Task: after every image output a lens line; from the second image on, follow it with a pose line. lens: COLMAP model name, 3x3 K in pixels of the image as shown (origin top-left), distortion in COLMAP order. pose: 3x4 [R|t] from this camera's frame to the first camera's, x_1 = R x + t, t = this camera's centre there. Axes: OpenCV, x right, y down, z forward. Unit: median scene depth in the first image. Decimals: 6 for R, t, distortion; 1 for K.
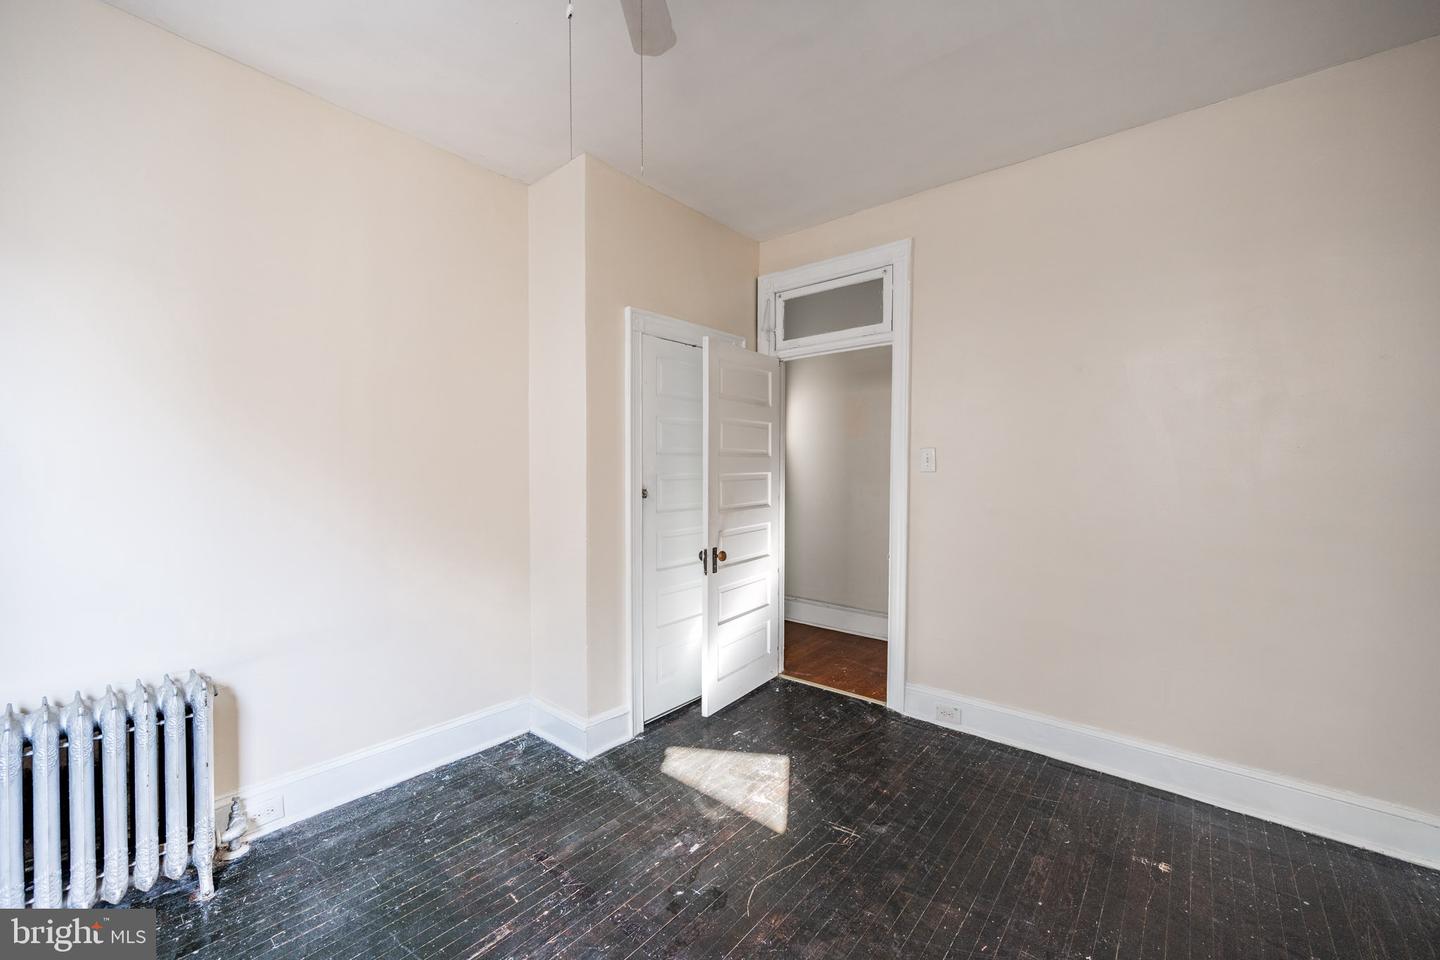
lens RADIAL K [[578.1, 0, 718.1], [0, 578.1, 467.1], [0, 0, 1]] dist [0.000460, -0.000084]
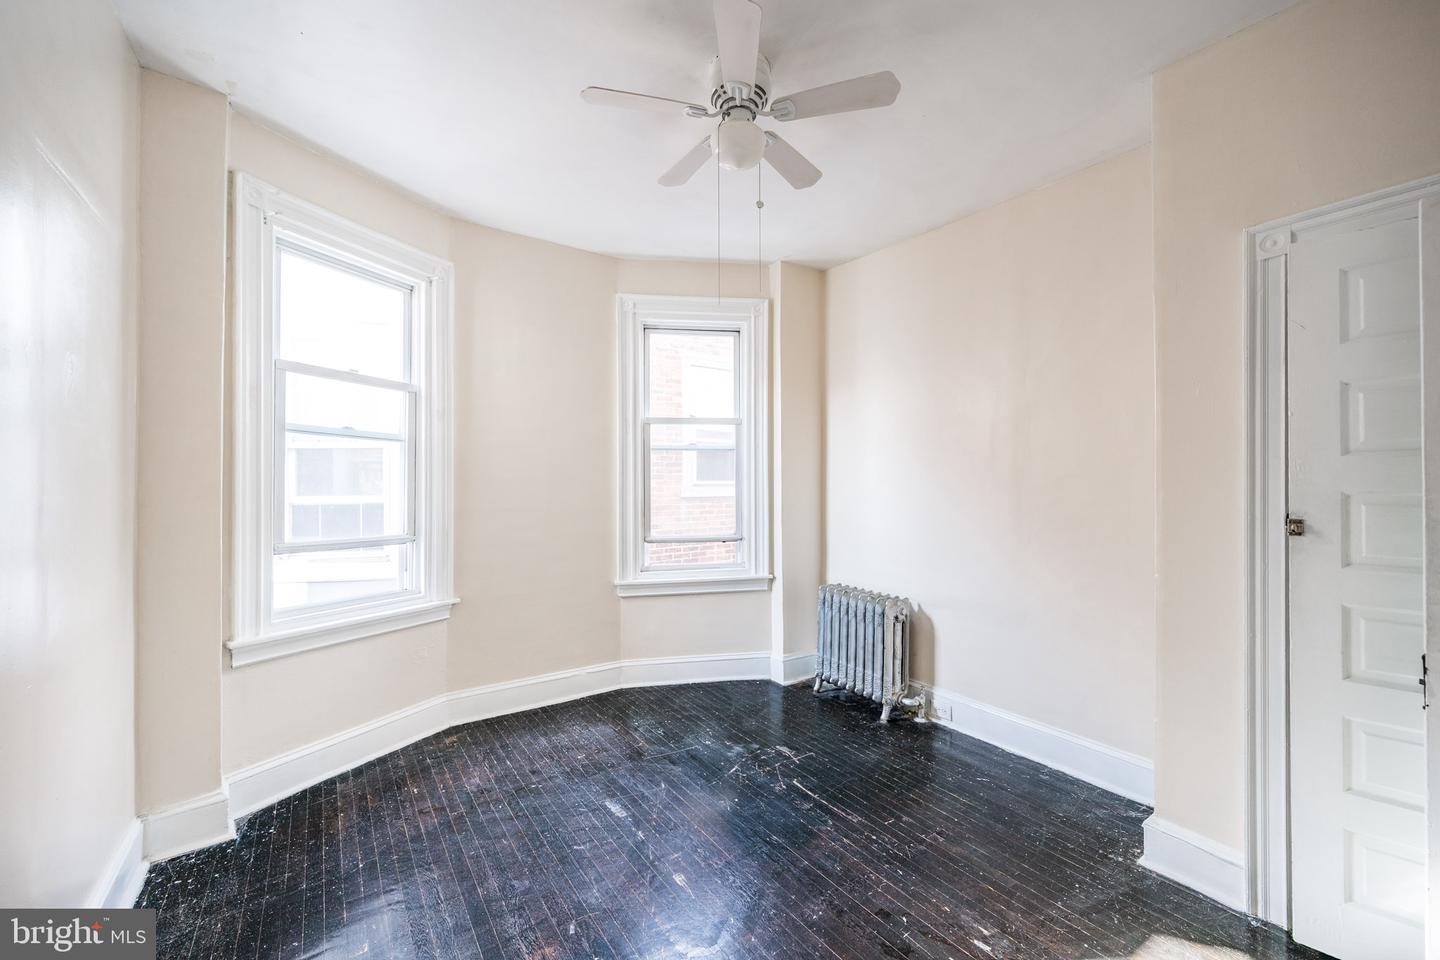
lens RADIAL K [[578.1, 0, 718.1], [0, 578.1, 467.1], [0, 0, 1]] dist [0.000460, -0.000084]
pose [[-0.260360, -0.023279, -0.965231, 0.816225], [-0.005077, 0.999728, -0.022742, 0.002402], [0.965498, -0.001021, -0.260408, 0.807537]]
